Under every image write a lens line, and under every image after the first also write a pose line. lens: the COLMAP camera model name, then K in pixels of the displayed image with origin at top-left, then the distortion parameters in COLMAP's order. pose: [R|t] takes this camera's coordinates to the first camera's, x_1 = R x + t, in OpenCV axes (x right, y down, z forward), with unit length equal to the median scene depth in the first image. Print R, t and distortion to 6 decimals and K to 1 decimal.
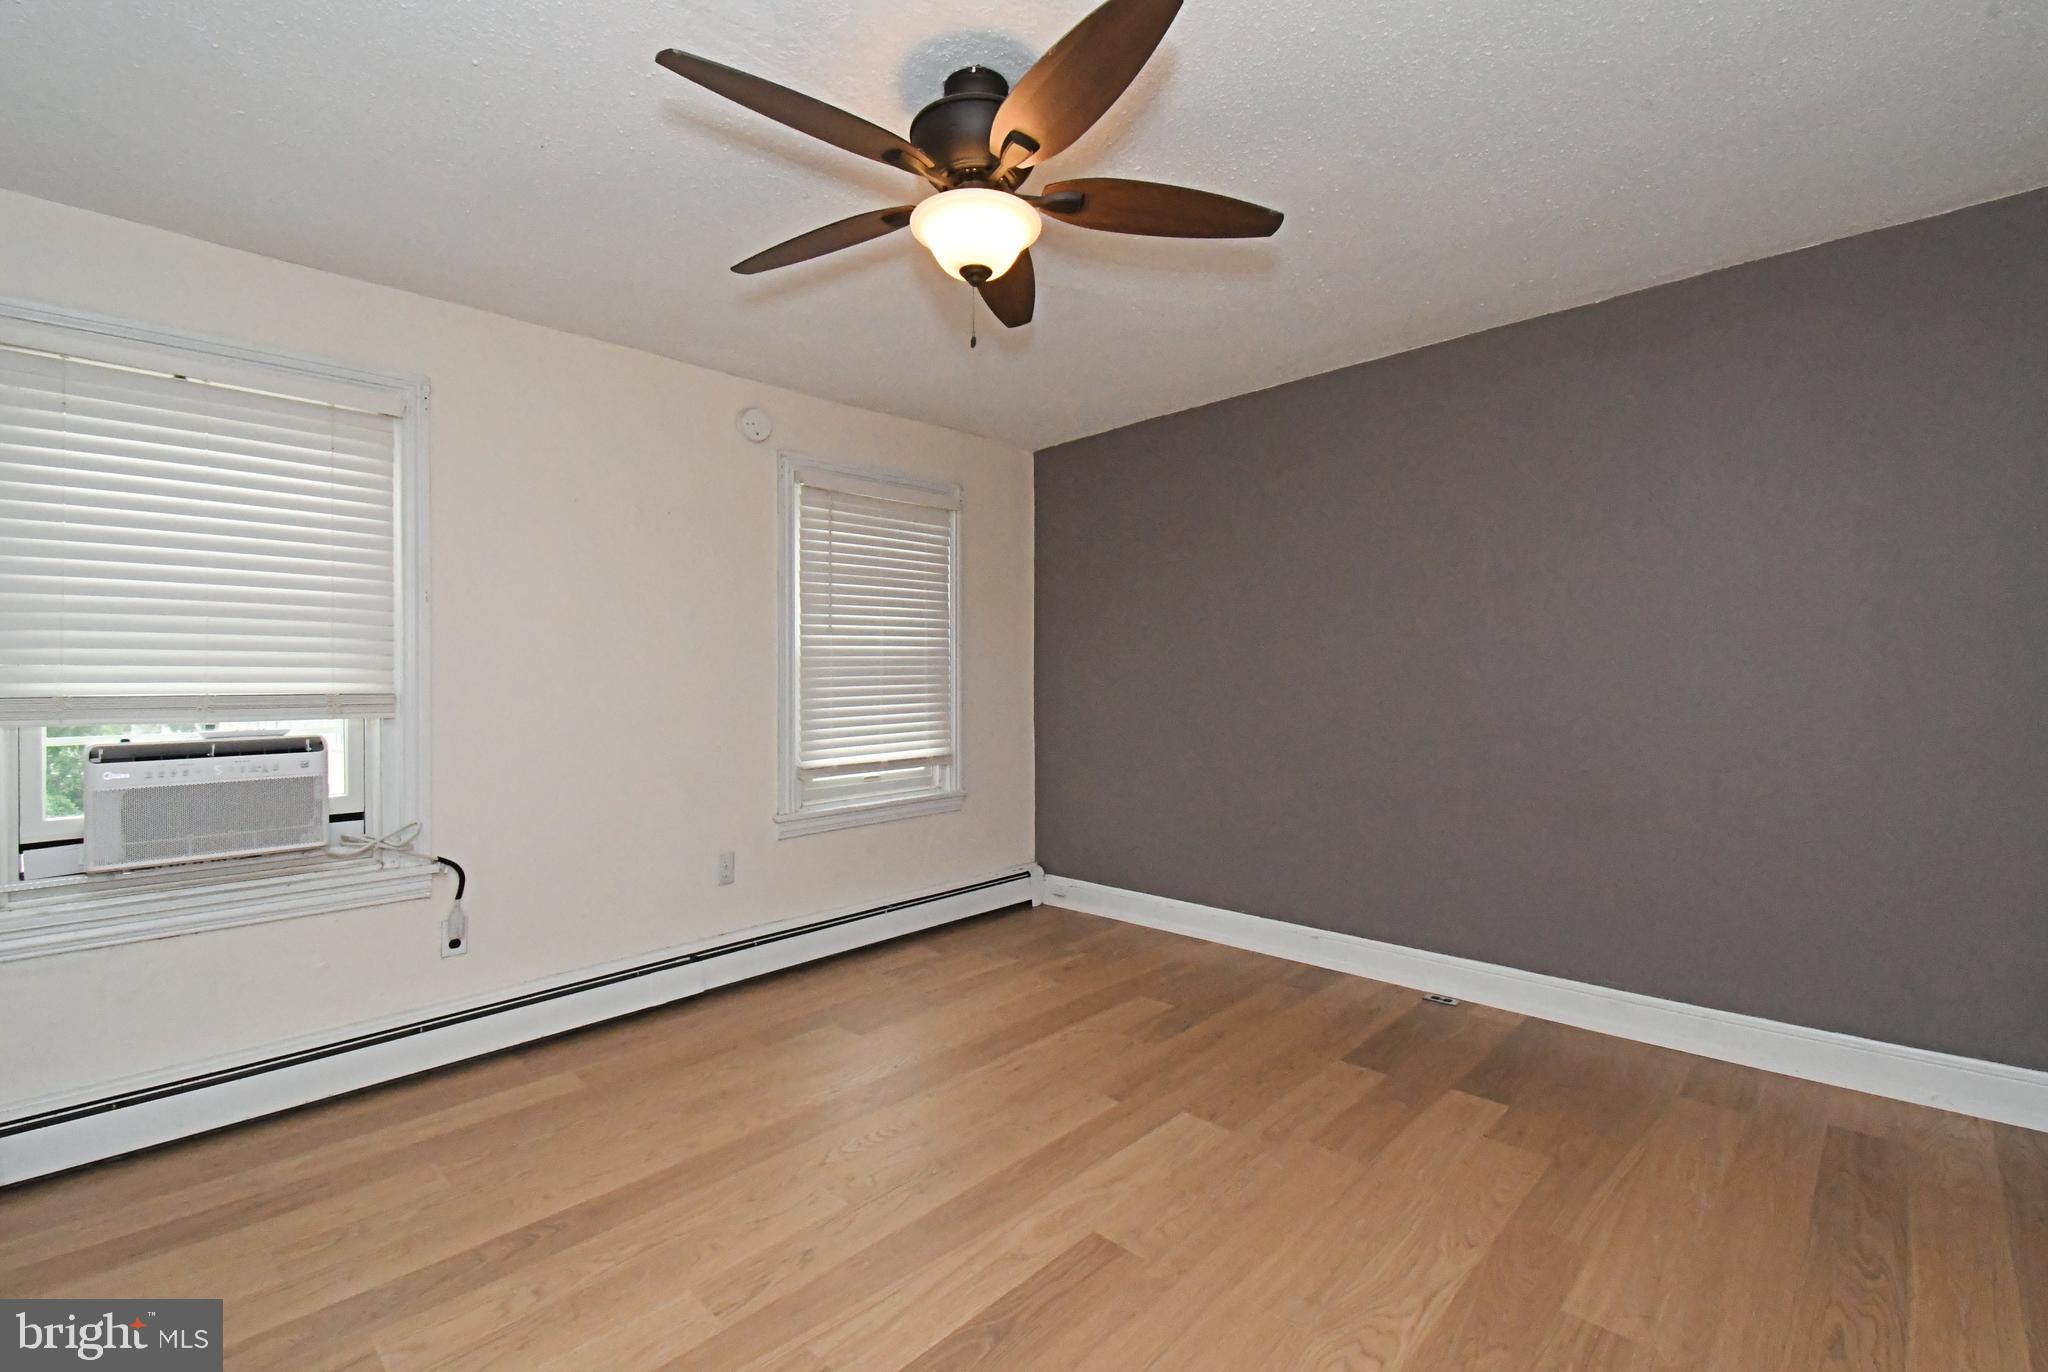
lens RADIAL K [[887.0, 0, 1020.0], [0, 887.0, 685.1], [0, 0, 1]] dist [0.034461, -0.020037]
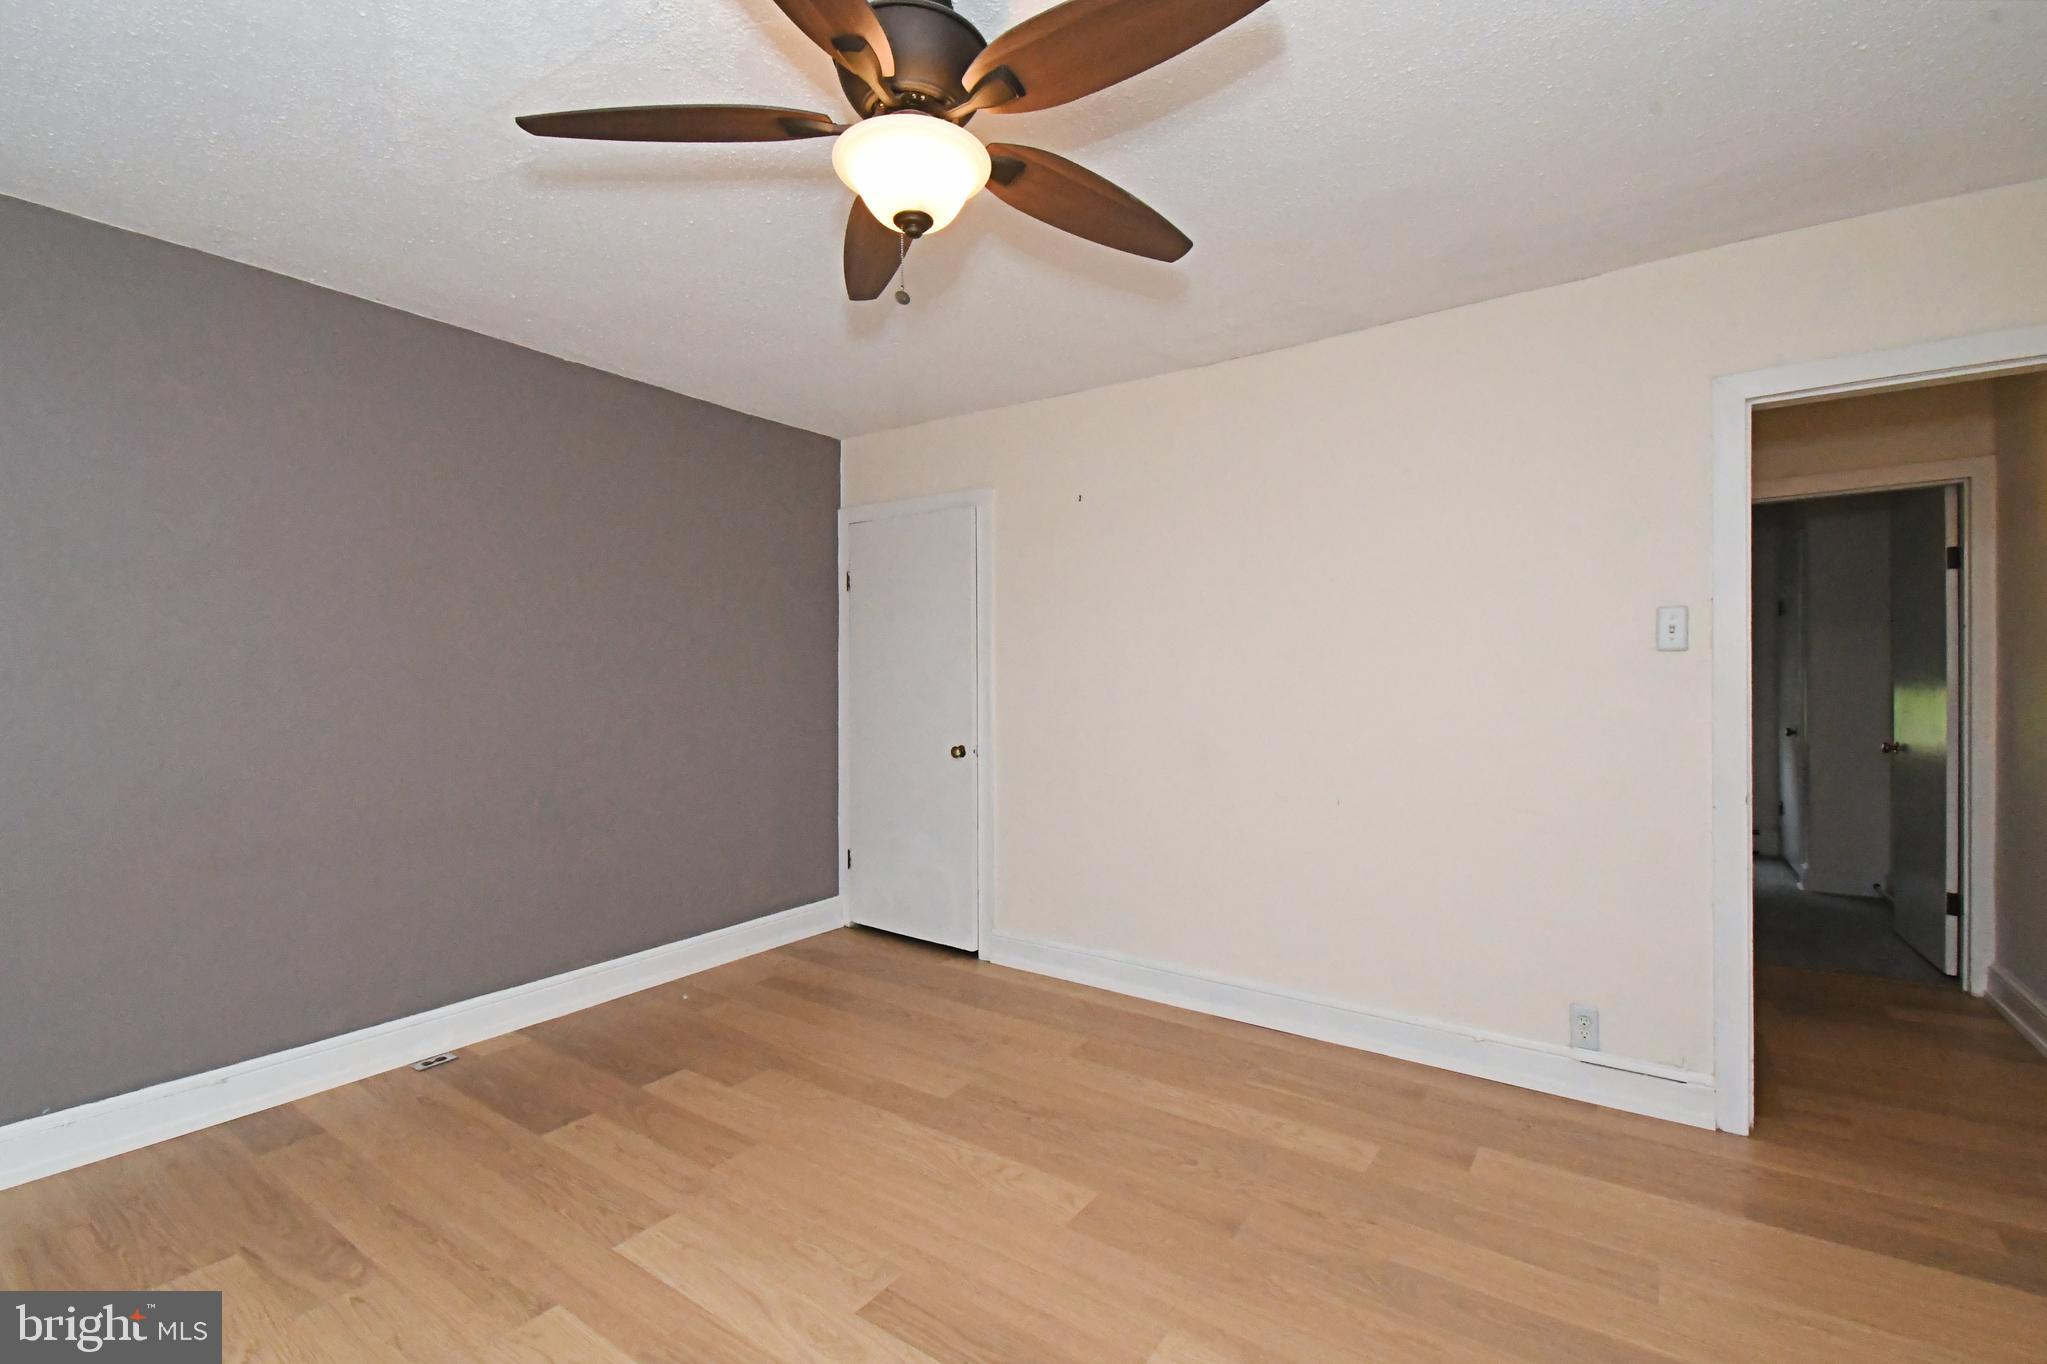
lens RADIAL K [[886.6, 0, 1019.5], [0, 886.6, 681.1], [0, 0, 1]] dist [0.034461, -0.020037]
pose [[-0.153207, 0.003730, 0.988187, -0.607750], [0.009873, 0.999949, -0.002244, -0.018979], [-0.988145, 0.009412, -0.153236, 0.696911]]
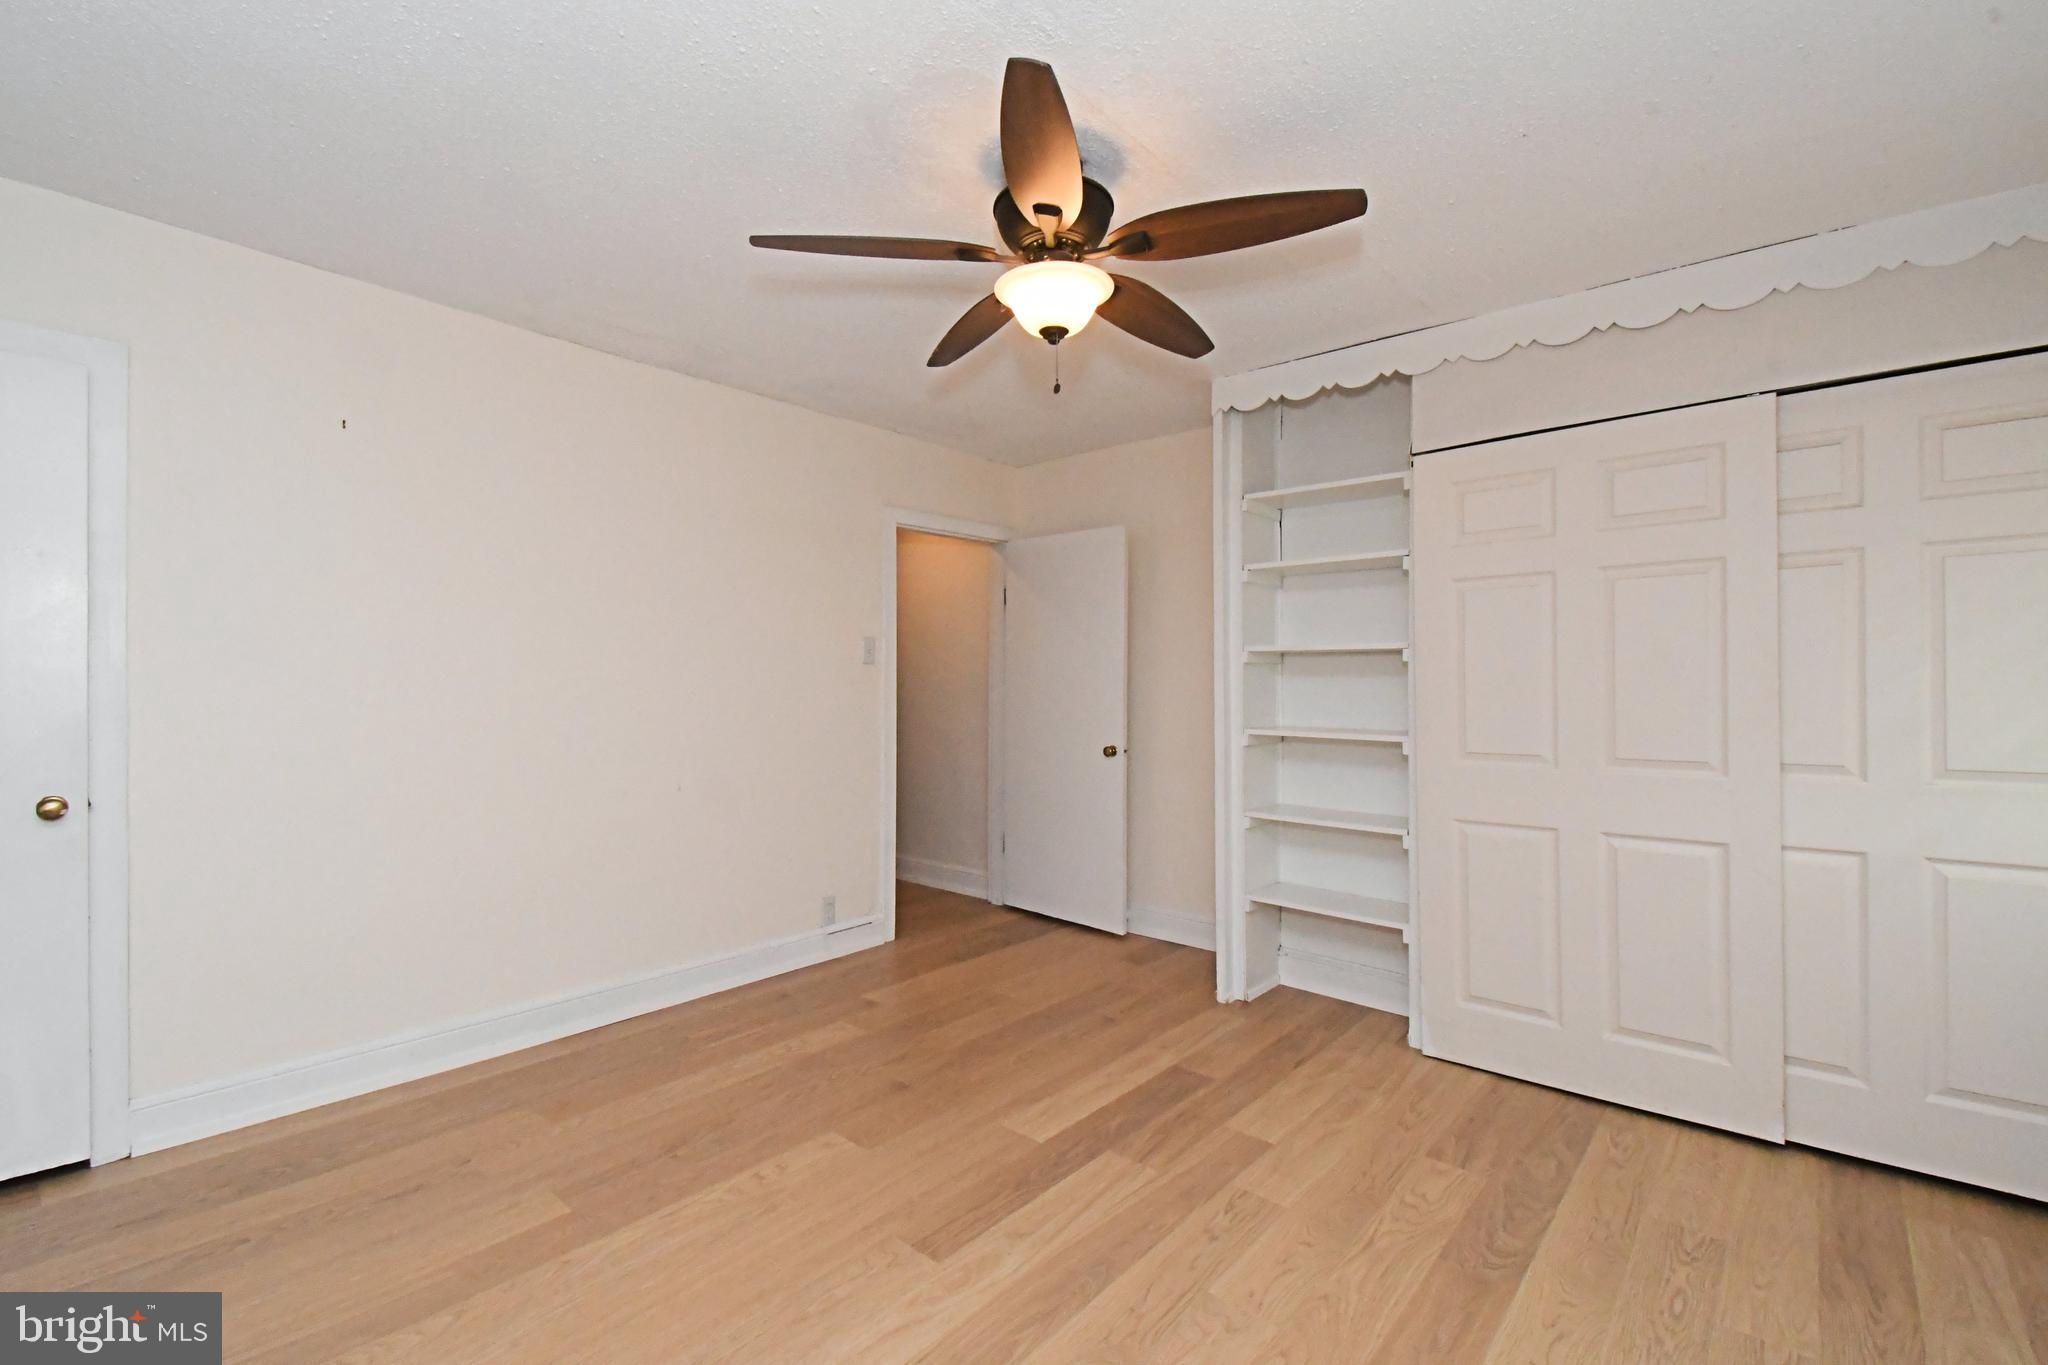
lens RADIAL K [[887.0, 0, 1020.0], [0, 887.0, 681.6], [0, 0, 1]] dist [0.034461, -0.020037]
pose [[-0.999016, 0.004049, -0.044168, 0.024692], [0.003676, 0.999957, 0.008536, -0.025570], [0.044201, 0.008365, -0.998988, 1.424960]]
